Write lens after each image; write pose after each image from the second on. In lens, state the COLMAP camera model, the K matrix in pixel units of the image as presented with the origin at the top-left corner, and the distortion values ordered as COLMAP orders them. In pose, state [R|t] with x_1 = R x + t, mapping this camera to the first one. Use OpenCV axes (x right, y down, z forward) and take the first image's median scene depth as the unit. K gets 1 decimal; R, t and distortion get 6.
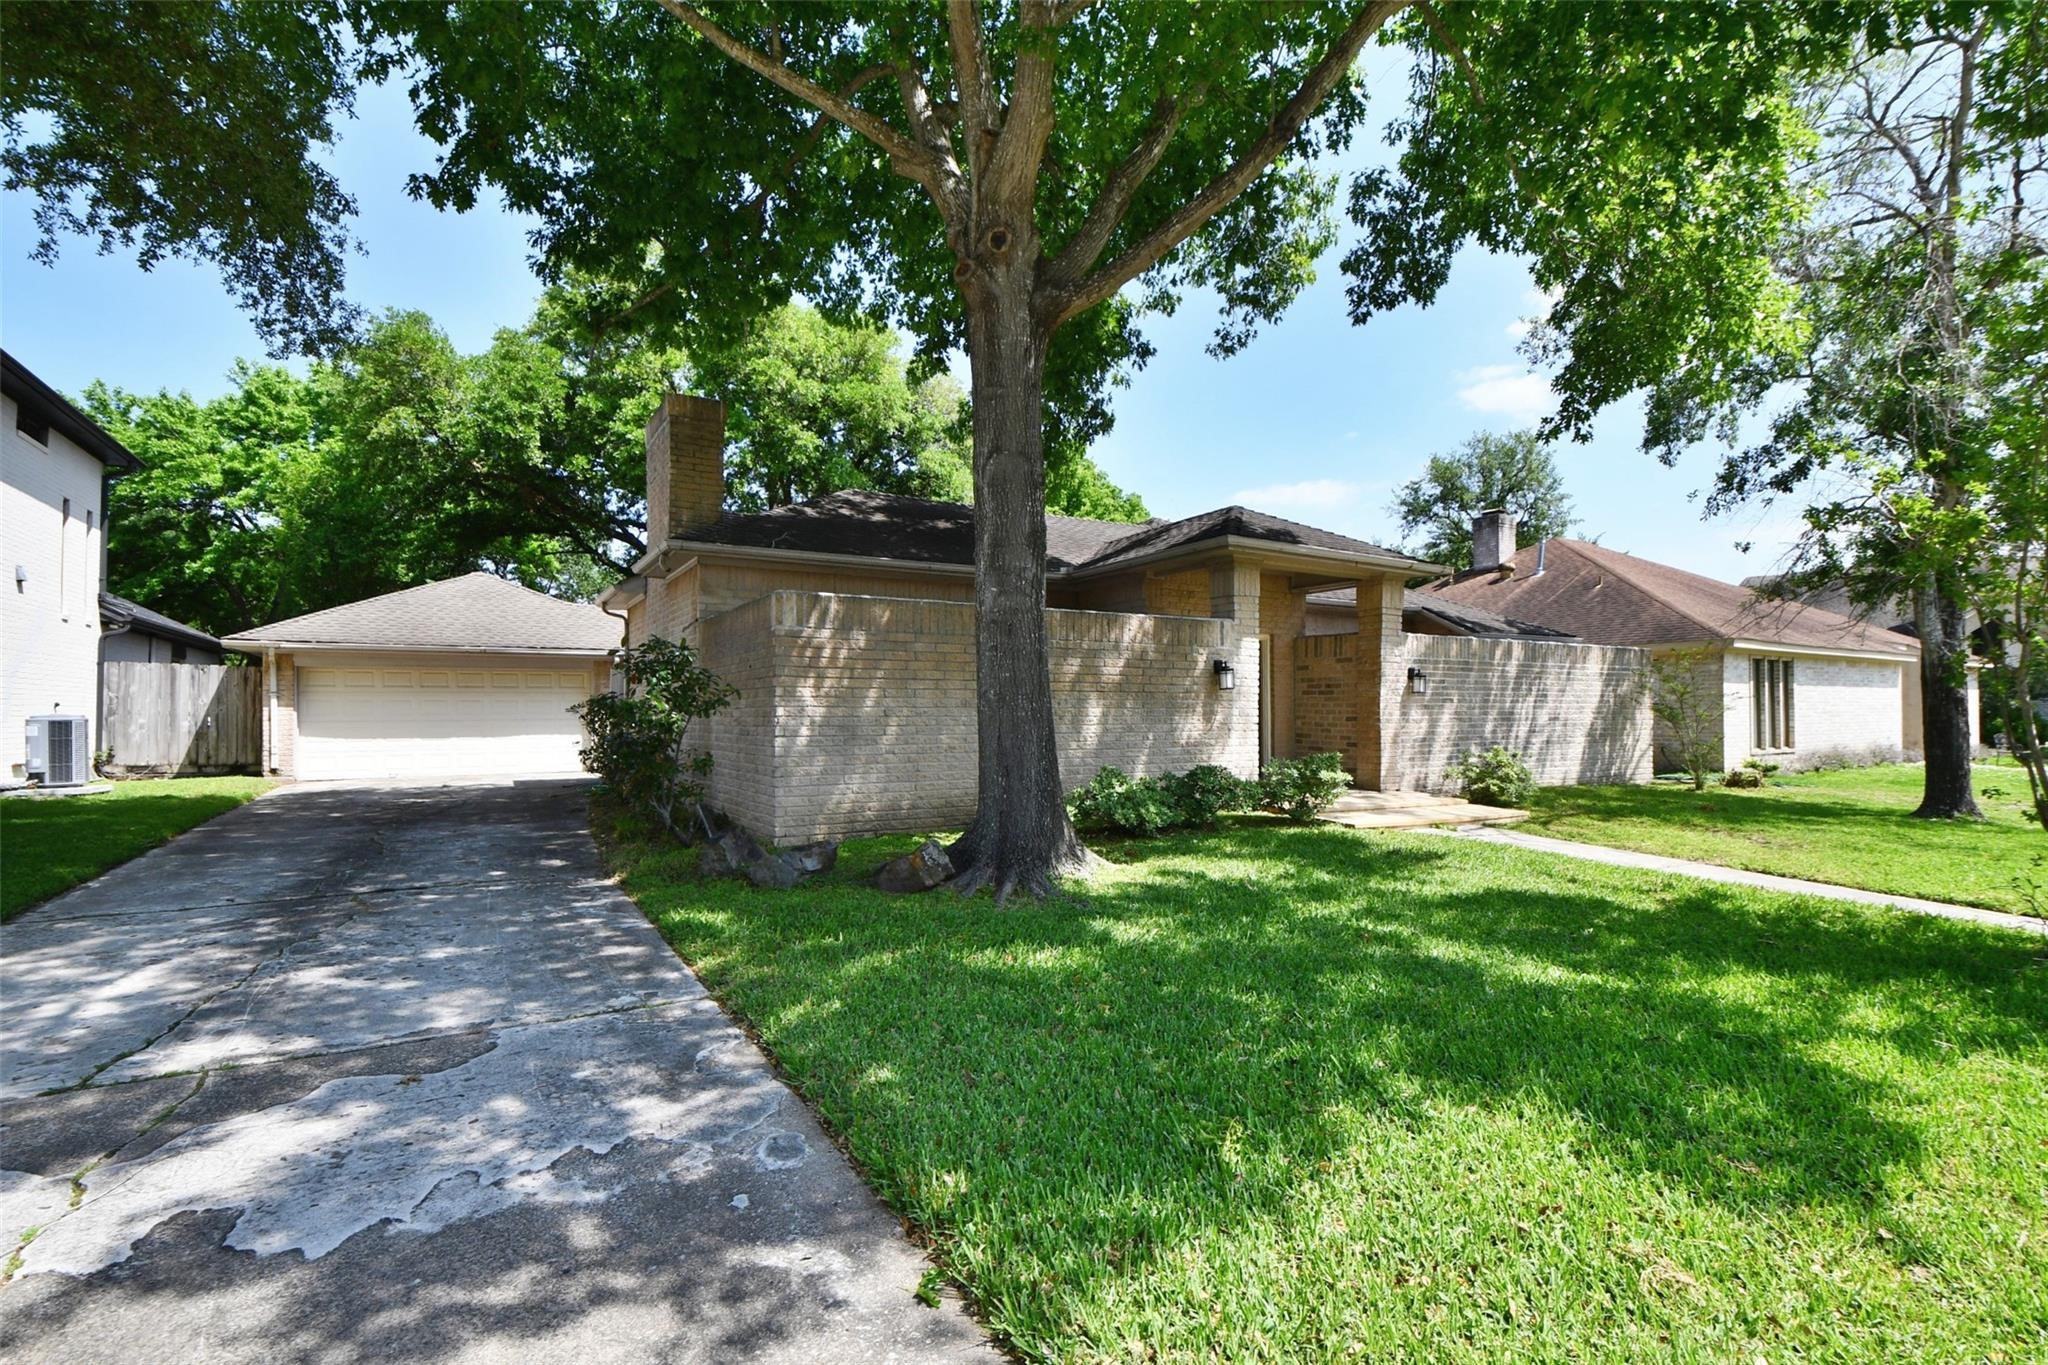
lens RADIAL K [[925.8, 0, 1025.7], [0, 925.8, 704.2], [0, 0, 1]] dist [0.022370, -0.026675]
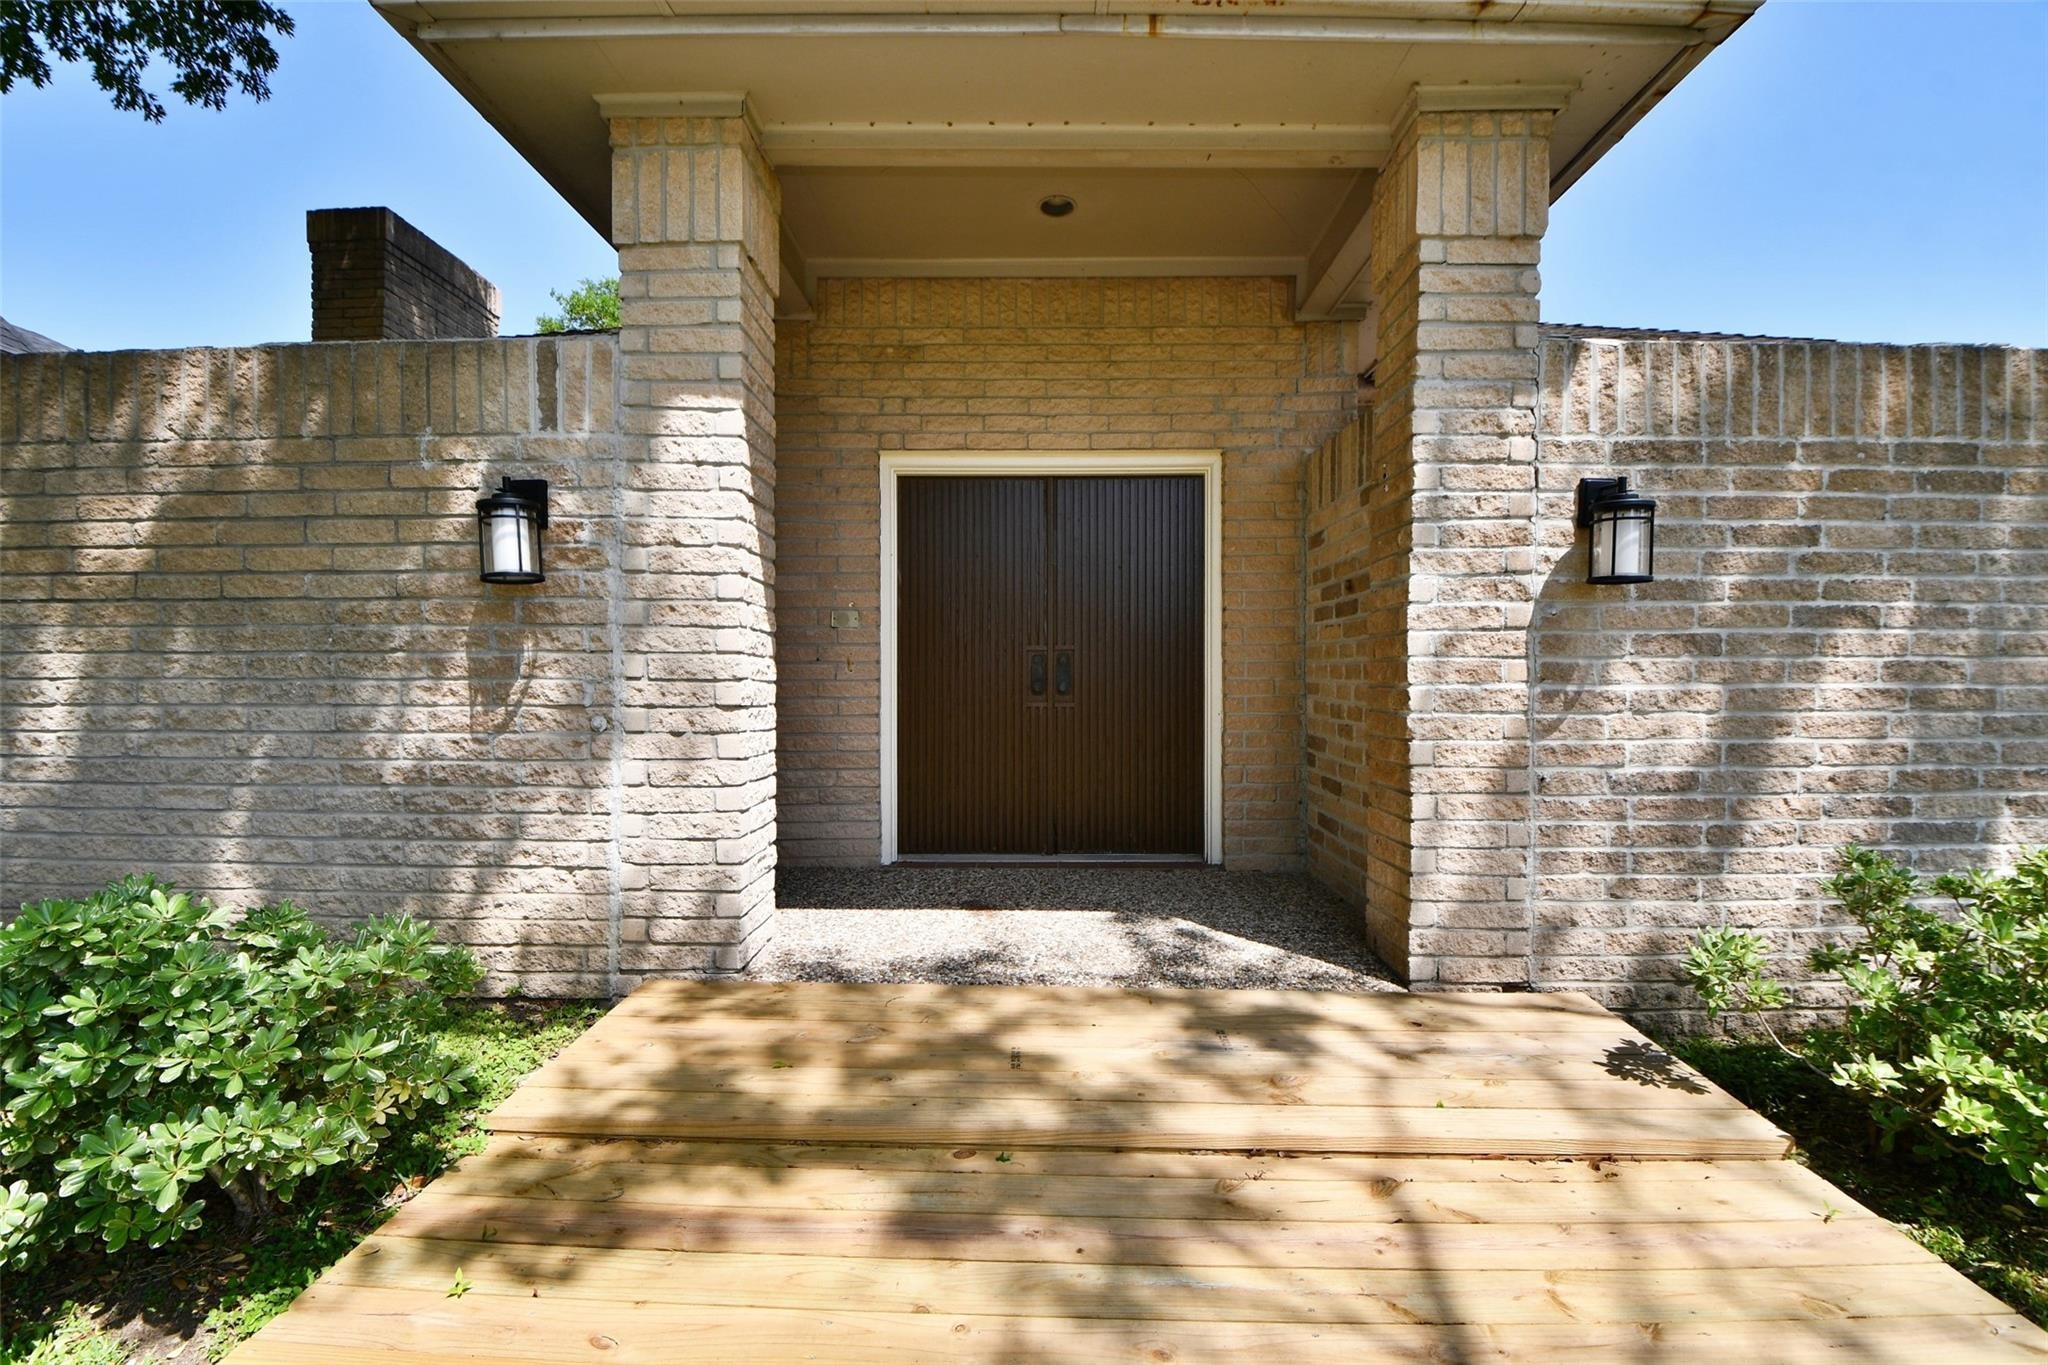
lens RADIAL K [[883.1, 0, 1005.7], [0, 883.1, 697.8], [0, 0, 1]] dist [-0.024967, -0.000298]
pose [[0.847269, 0.007089, -0.531117, 0.408626], [0.003898, 0.999801, 0.019563, 0.011392], [0.531150, -0.018645, 0.847073, 0.738705]]
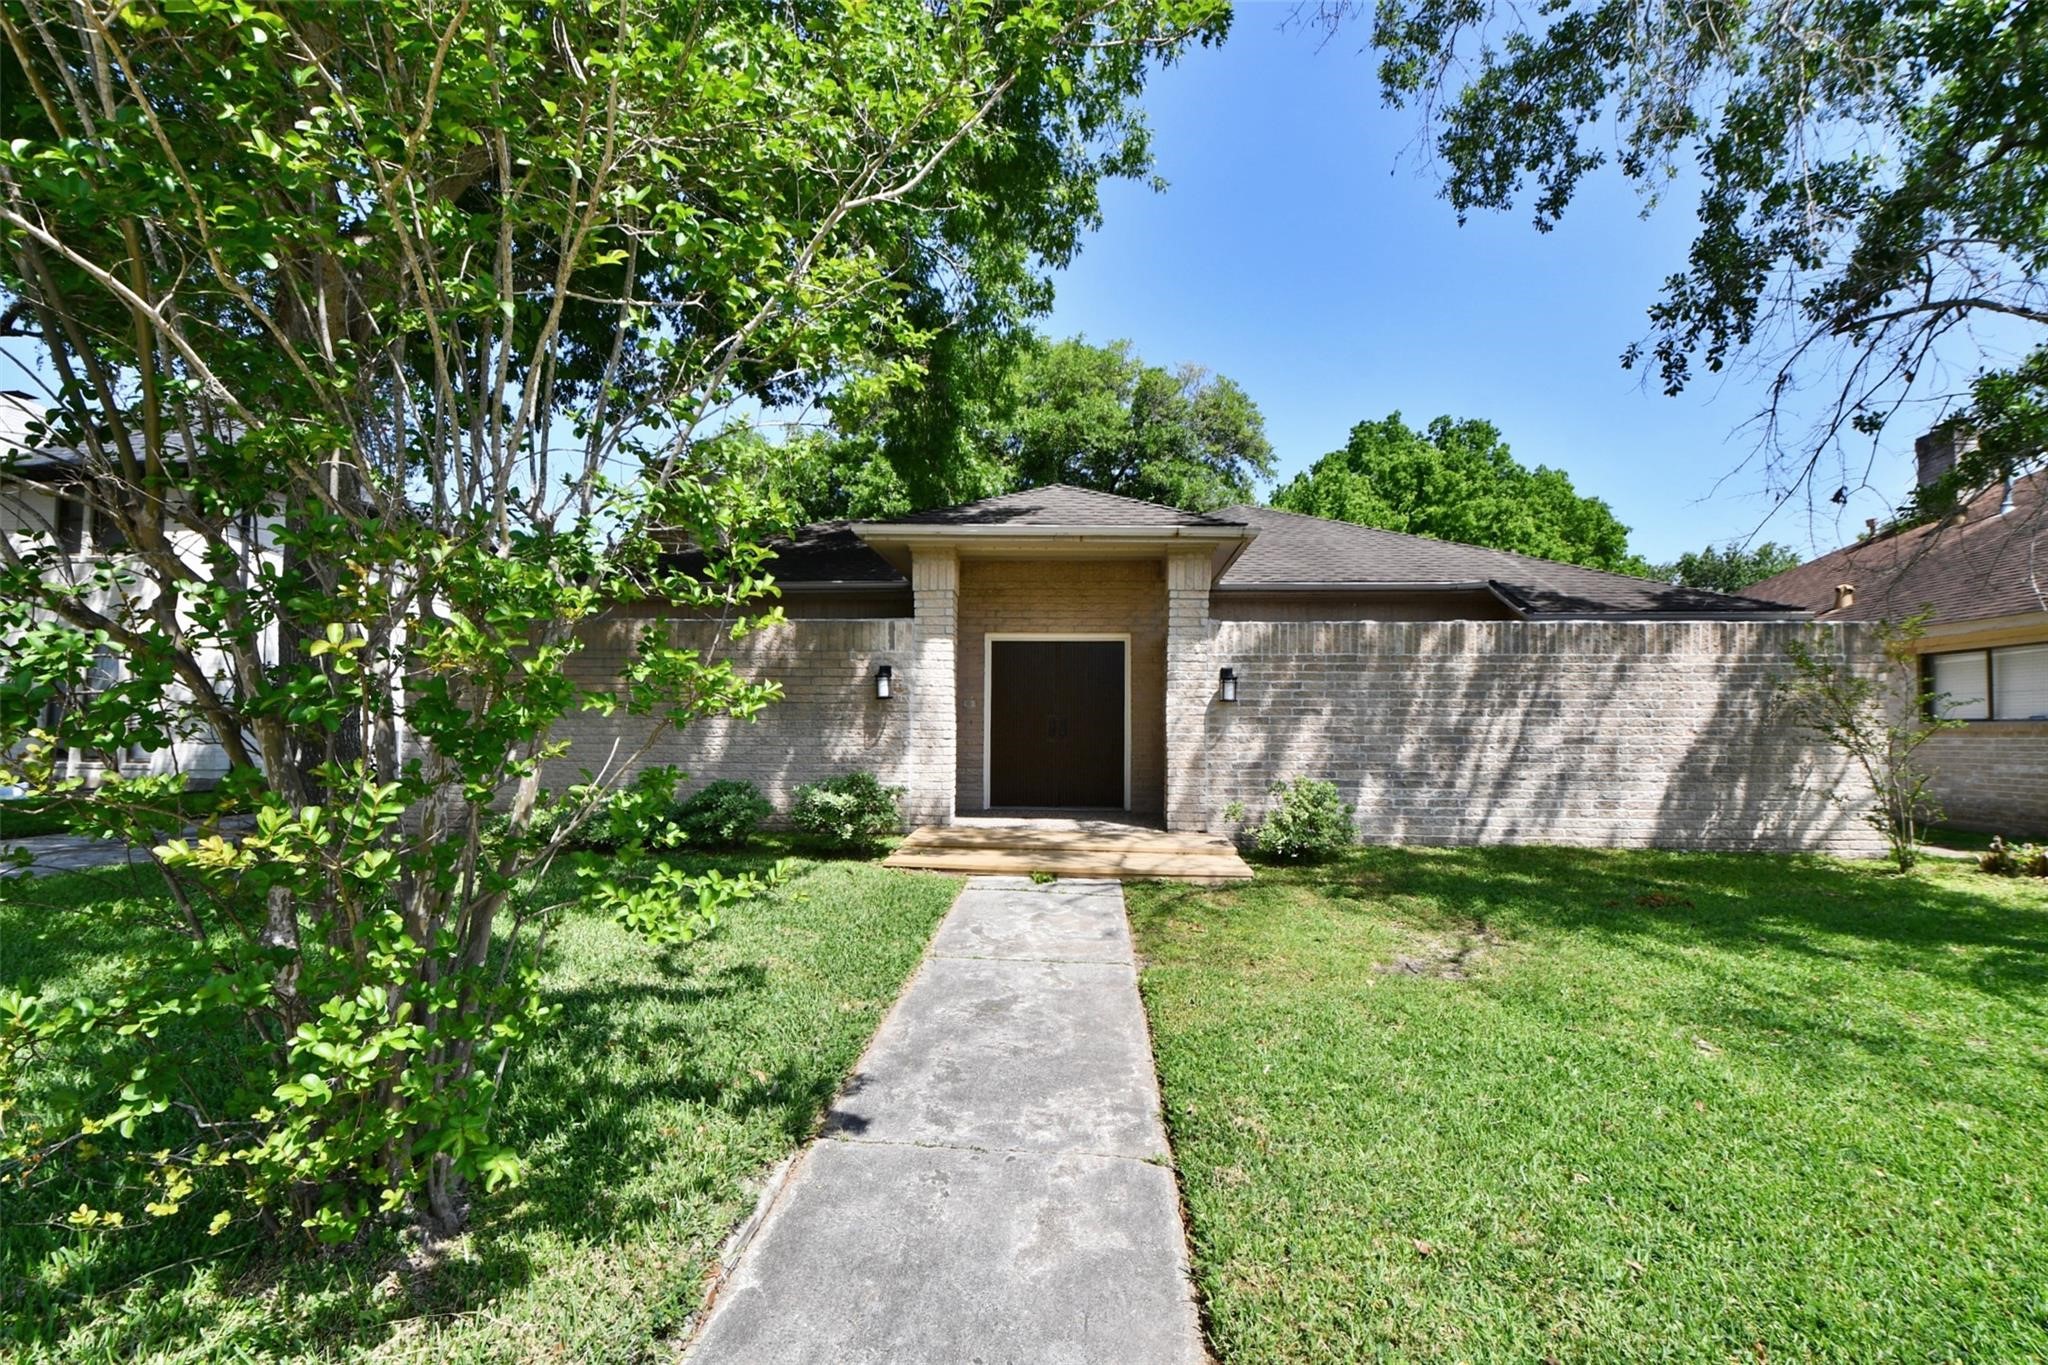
lens RADIAL K [[925.8, 0, 1025.7], [0, 925.8, 704.2], [0, 0, 1]] dist [0.022370, -0.026675]
pose [[0.836081, -0.011913, -0.548476, 0.693822], [-0.003269, 0.999638, -0.026695, 0.010016], [0.548596, 0.024112, 0.835740, 0.296396]]
